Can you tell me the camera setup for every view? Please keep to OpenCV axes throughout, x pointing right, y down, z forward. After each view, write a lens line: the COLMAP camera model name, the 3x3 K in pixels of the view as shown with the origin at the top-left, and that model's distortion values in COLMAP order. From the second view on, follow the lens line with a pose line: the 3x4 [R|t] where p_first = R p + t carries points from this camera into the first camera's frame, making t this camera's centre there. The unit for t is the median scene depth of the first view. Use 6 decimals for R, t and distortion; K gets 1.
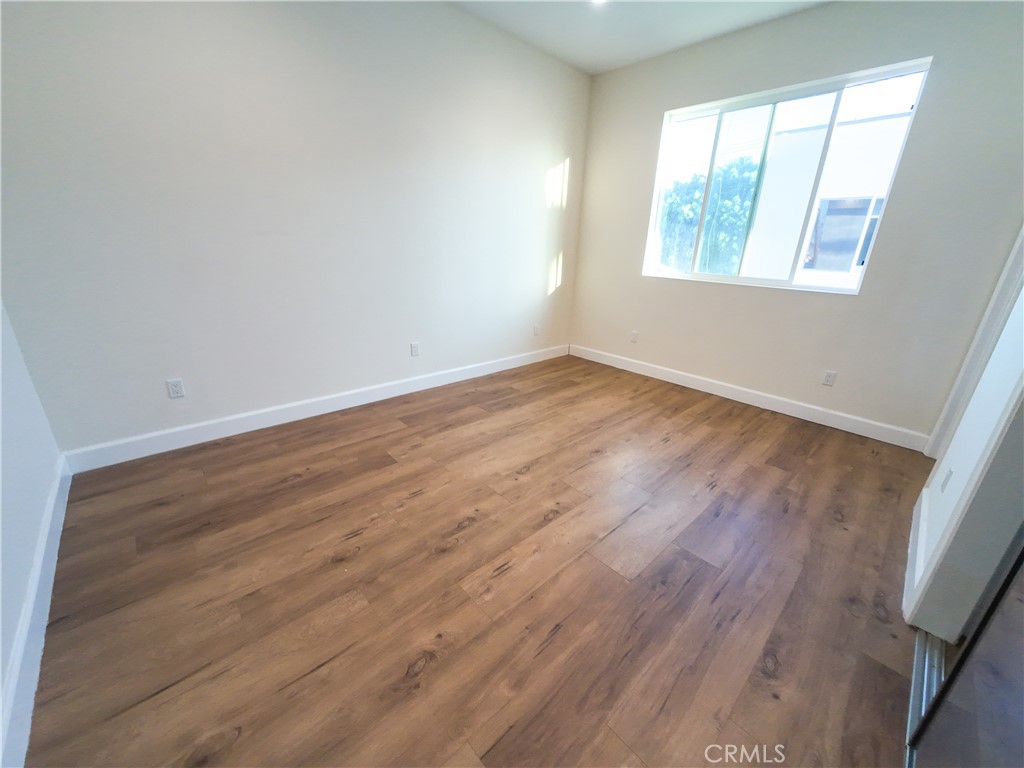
lens RADIAL K [[395.5, 0, 516.1], [0, 395.5, 374.2], [0, 0, 1]] dist [-0.002169, -0.000012]
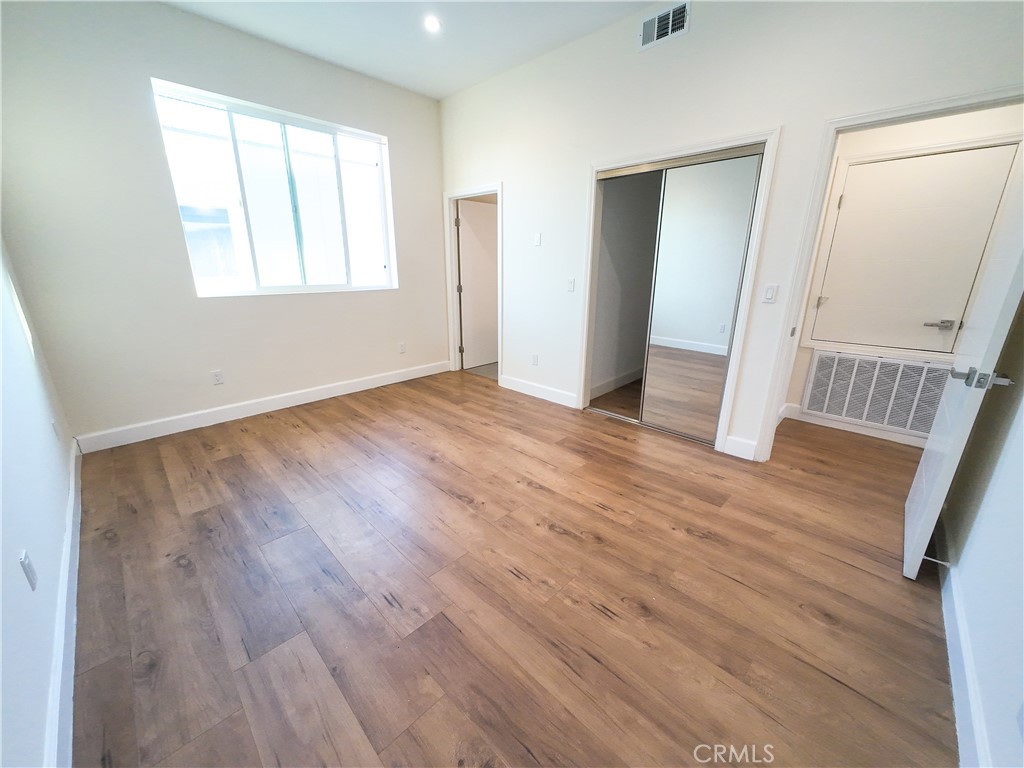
lens RADIAL K [[395.5, 0, 505.1], [0, 395.5, 379.8], [0, 0, 1]] dist [-0.002169, -0.000012]
pose [[-0.031907, -0.318640, 0.947339, -0.831963], [0.306209, 0.899128, 0.312737, -0.298787], [-0.951430, 0.300062, 0.068882, 0.787750]]
